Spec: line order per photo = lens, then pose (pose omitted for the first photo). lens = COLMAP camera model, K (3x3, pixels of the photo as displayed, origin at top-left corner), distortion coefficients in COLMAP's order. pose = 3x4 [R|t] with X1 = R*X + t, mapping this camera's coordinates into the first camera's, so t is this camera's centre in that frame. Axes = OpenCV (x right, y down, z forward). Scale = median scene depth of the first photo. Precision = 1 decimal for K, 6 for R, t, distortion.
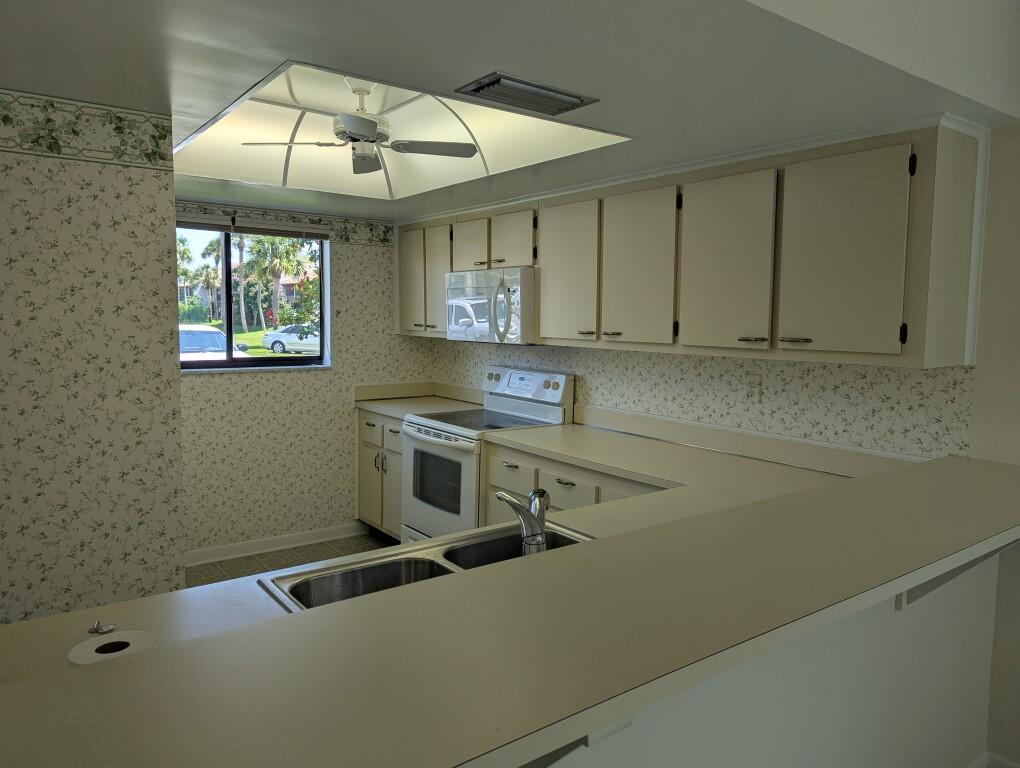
lens RADIAL K [[725.1, 0, 519.5], [0, 725.1, 376.0], [0, 0, 1]] dist [0.047351, -0.013868]
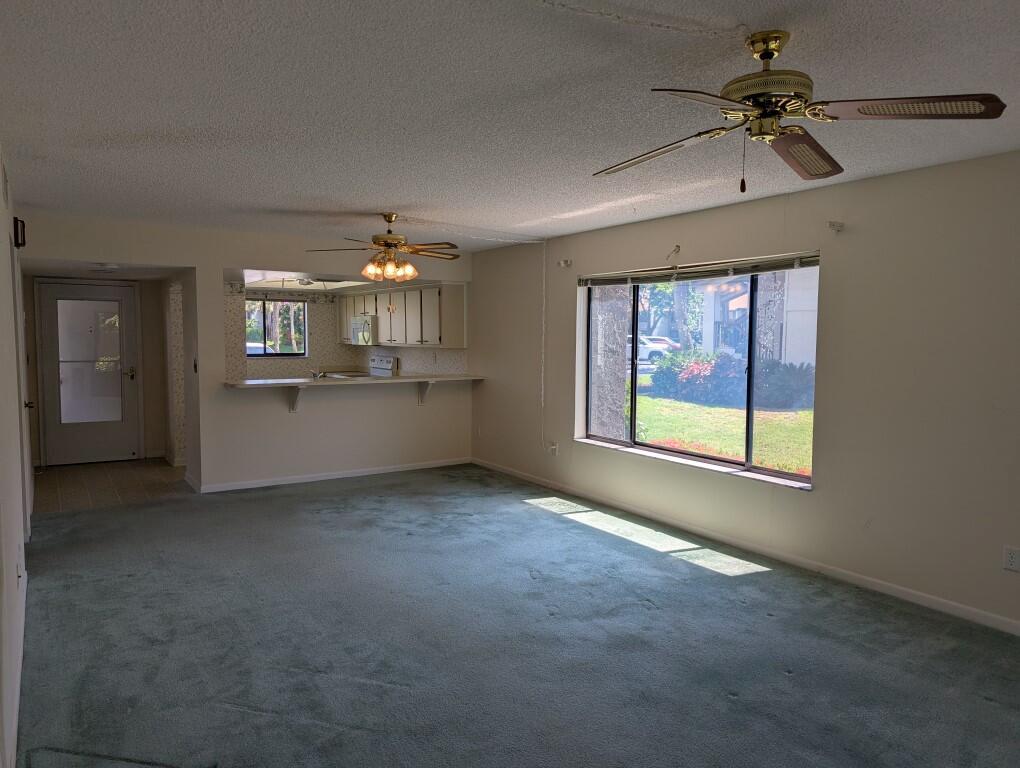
lens RADIAL K [[725.1, 0, 502.9], [0, 725.1, 381.8], [0, 0, 1]] dist [0.047351, -0.013868]
pose [[0.996308, -0.001588, -0.085832, 0.588791], [-0.000028, 0.999823, -0.018826, 0.116239], [0.085847, 0.018759, 0.996132, -1.319555]]
